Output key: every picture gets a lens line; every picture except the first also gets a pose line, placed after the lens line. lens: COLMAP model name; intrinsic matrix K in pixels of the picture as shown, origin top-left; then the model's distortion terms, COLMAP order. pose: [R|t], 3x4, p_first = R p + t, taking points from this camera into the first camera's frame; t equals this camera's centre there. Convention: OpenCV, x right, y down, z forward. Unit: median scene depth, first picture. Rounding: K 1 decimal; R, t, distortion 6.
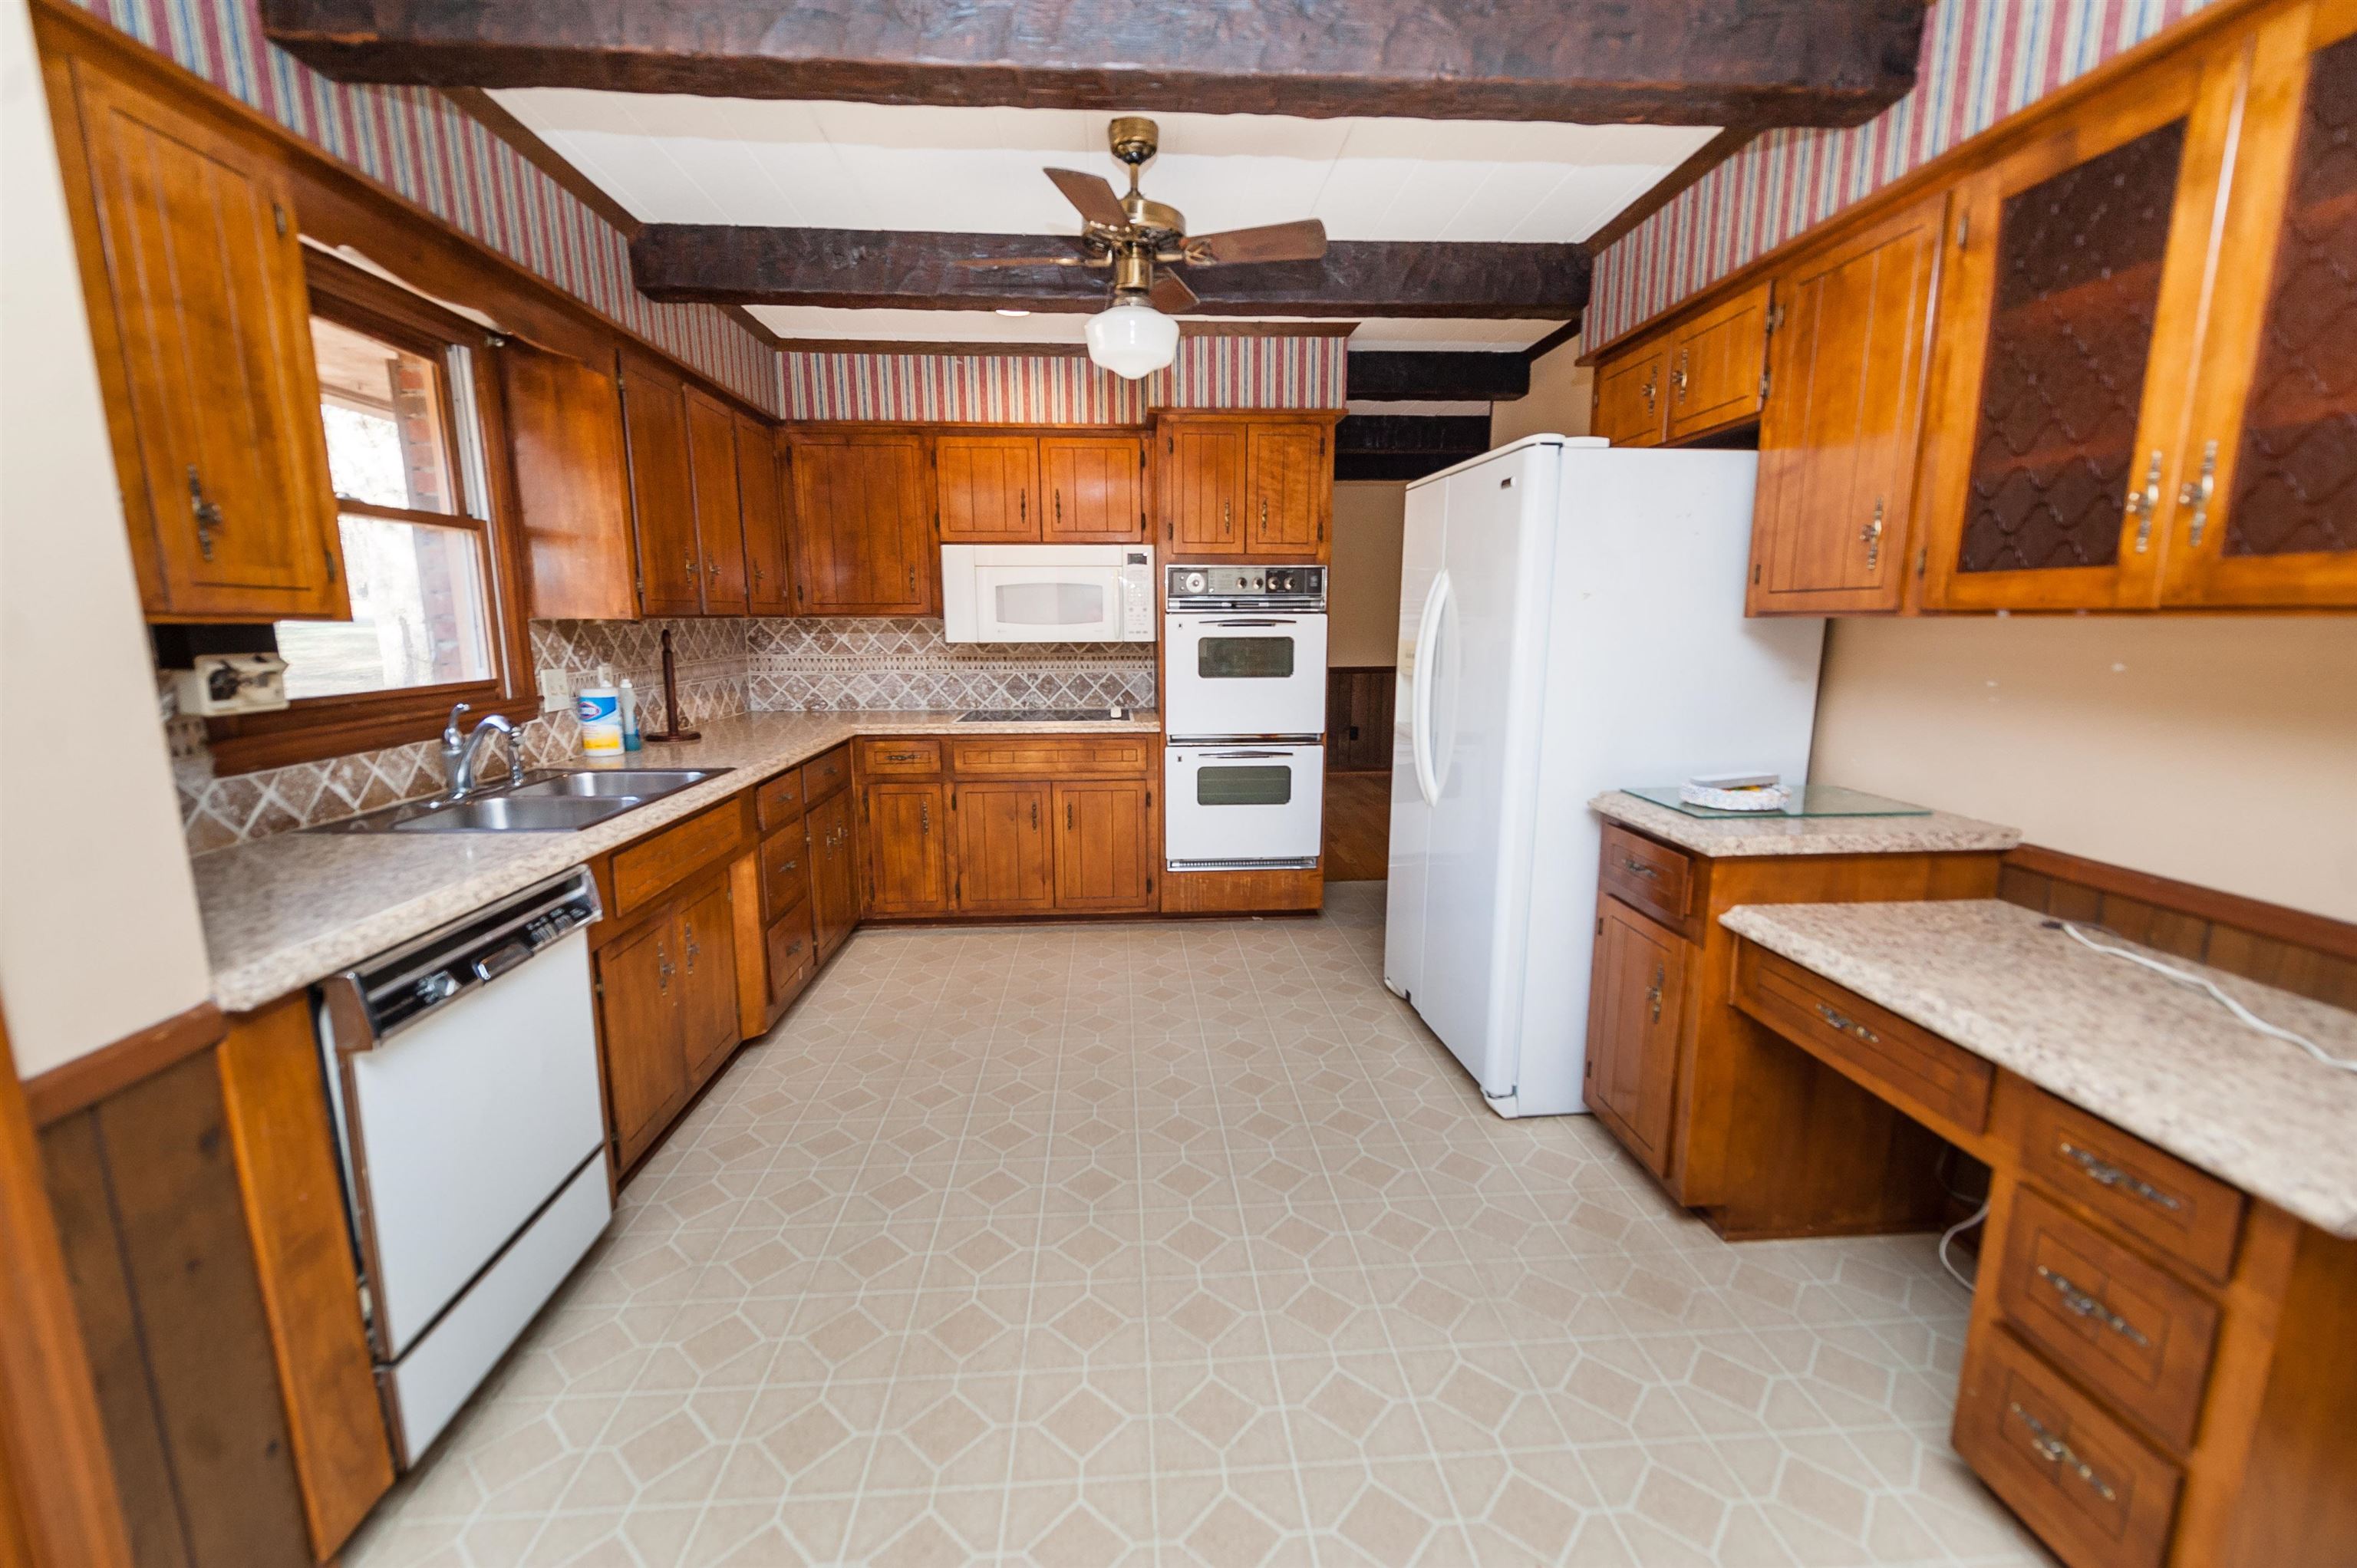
lens RADIAL K [[957.2, 0, 1181.9], [0, 957.2, 792.5], [0, 0, 1]] dist [0.011978, -0.005109]
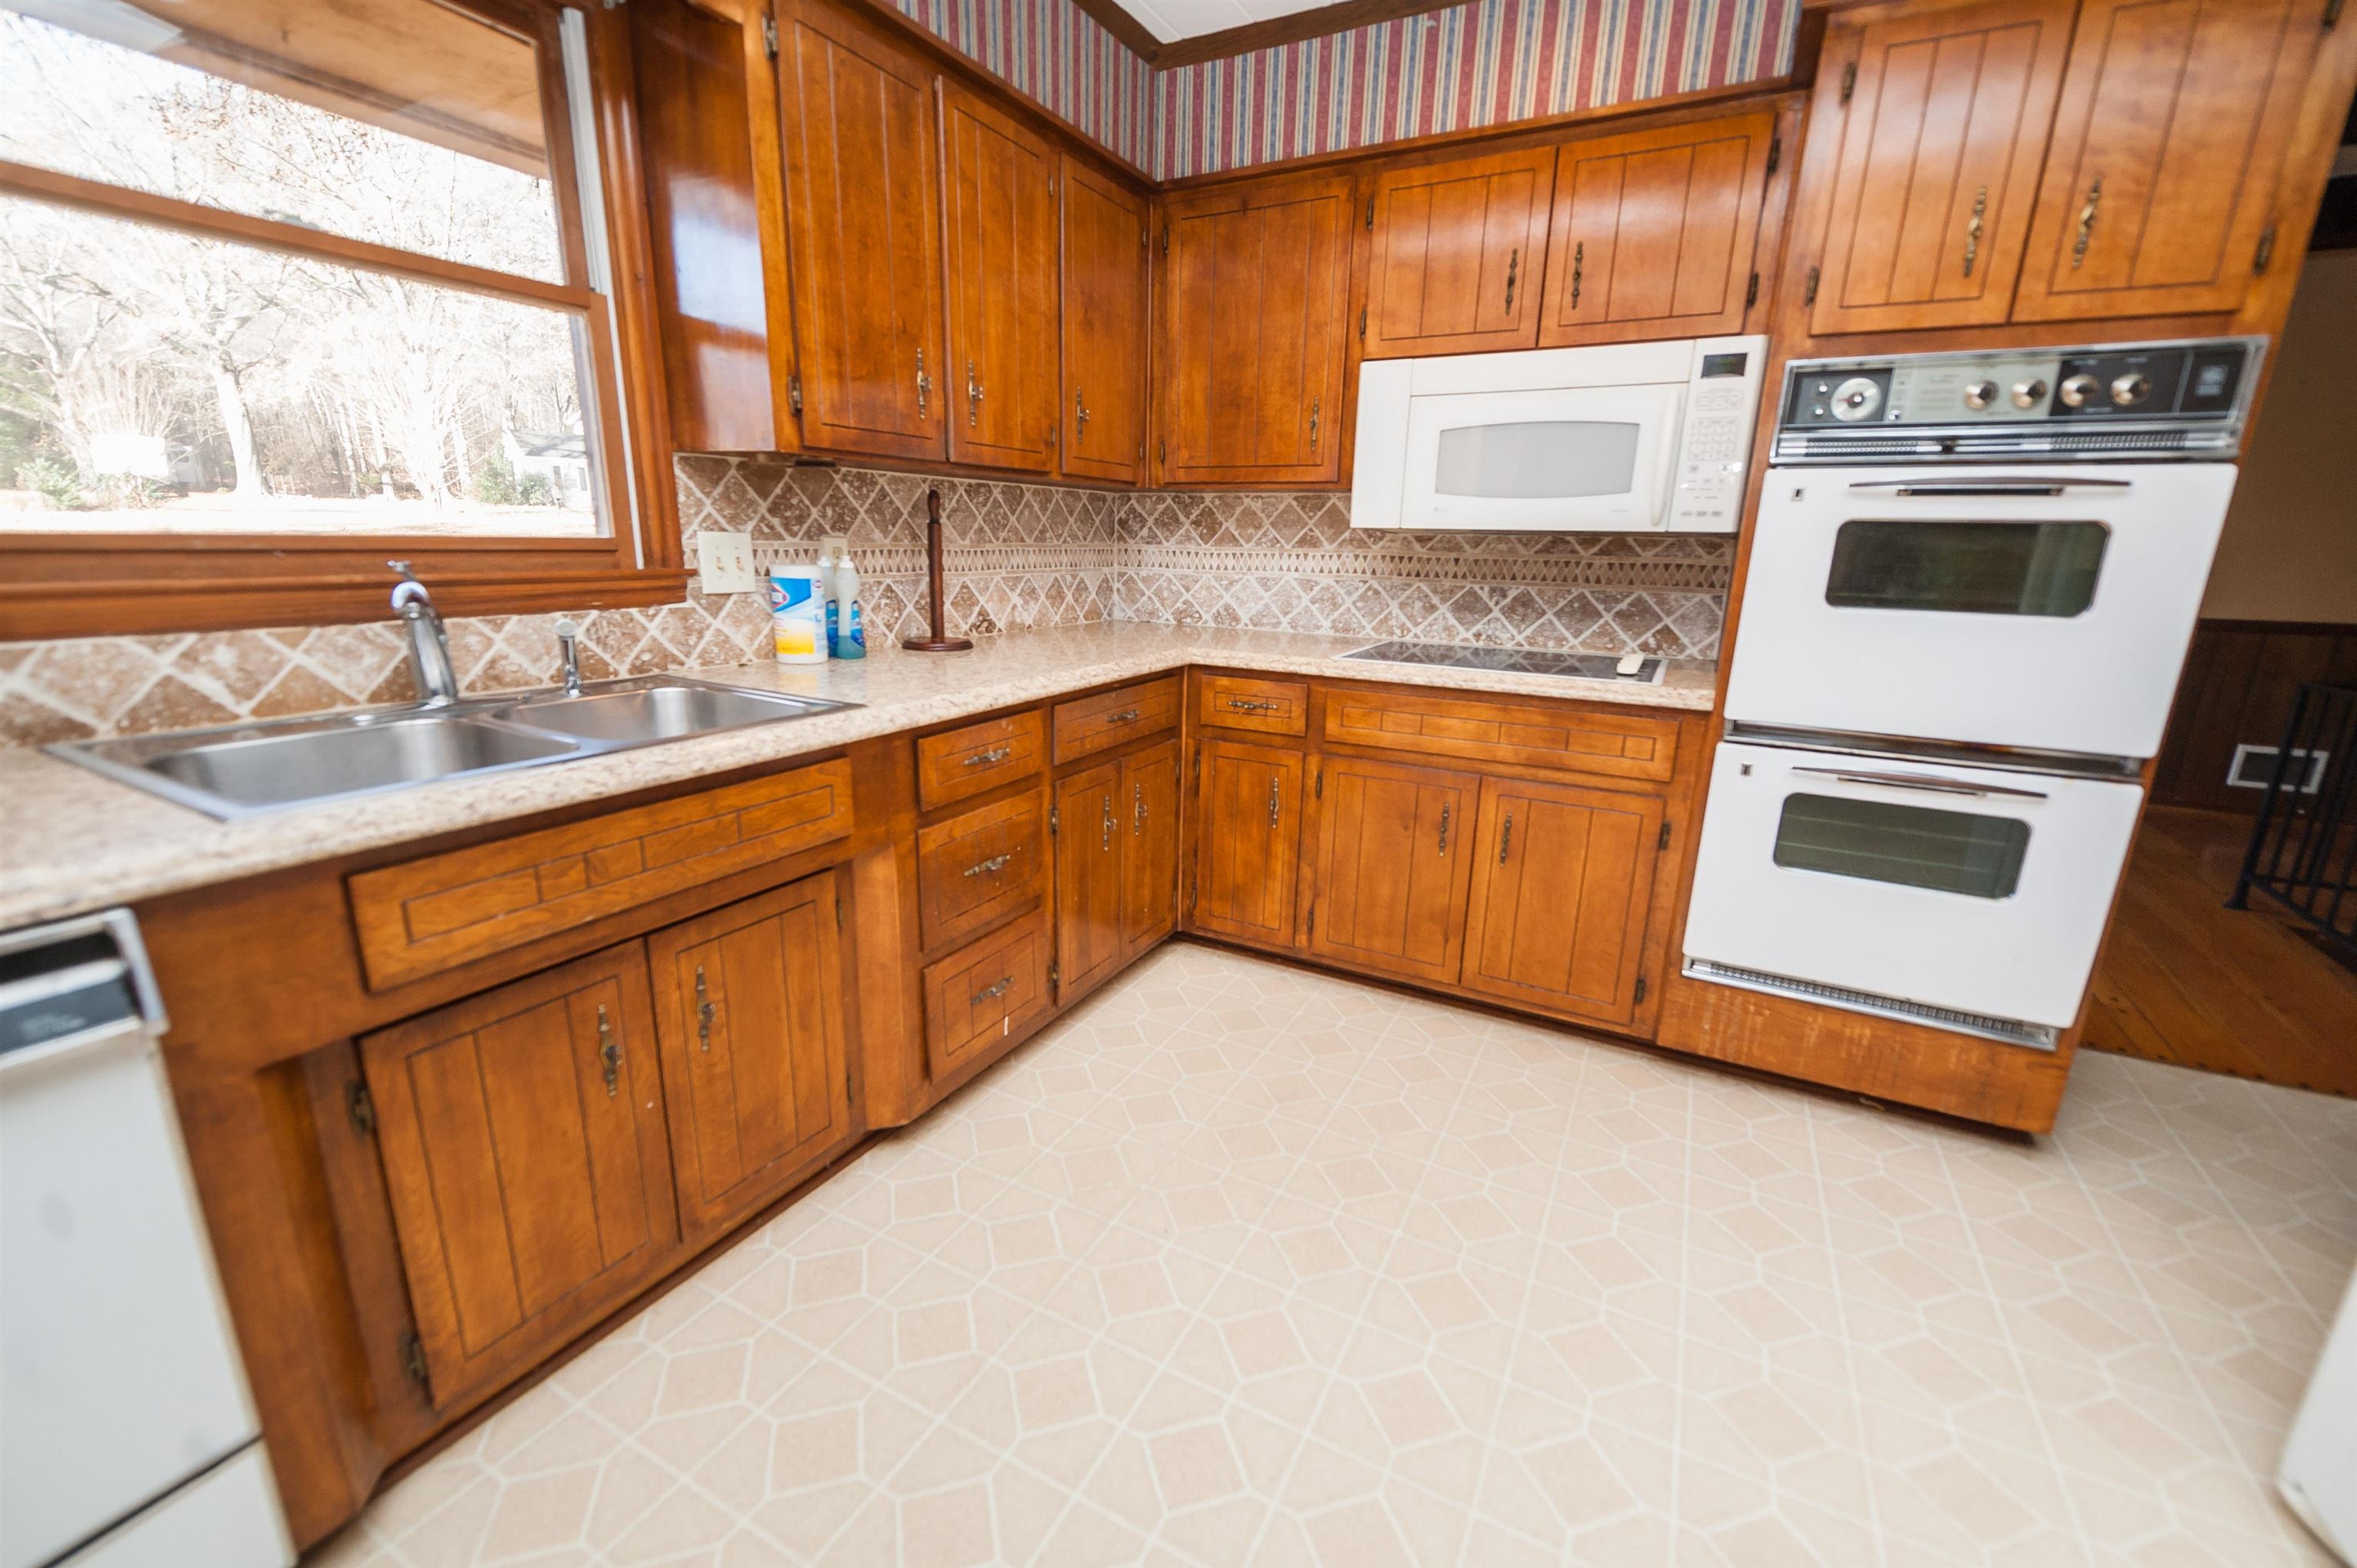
lens RADIAL K [[957.2, 0, 1181.9], [0, 957.2, 792.5], [0, 0, 1]] dist [0.011978, -0.005109]
pose [[0.845834, 0.157416, -0.509692, 0.005861], [-0.119751, 0.987114, 0.106140, -0.040691], [0.519832, -0.028741, 0.853785, 0.417615]]
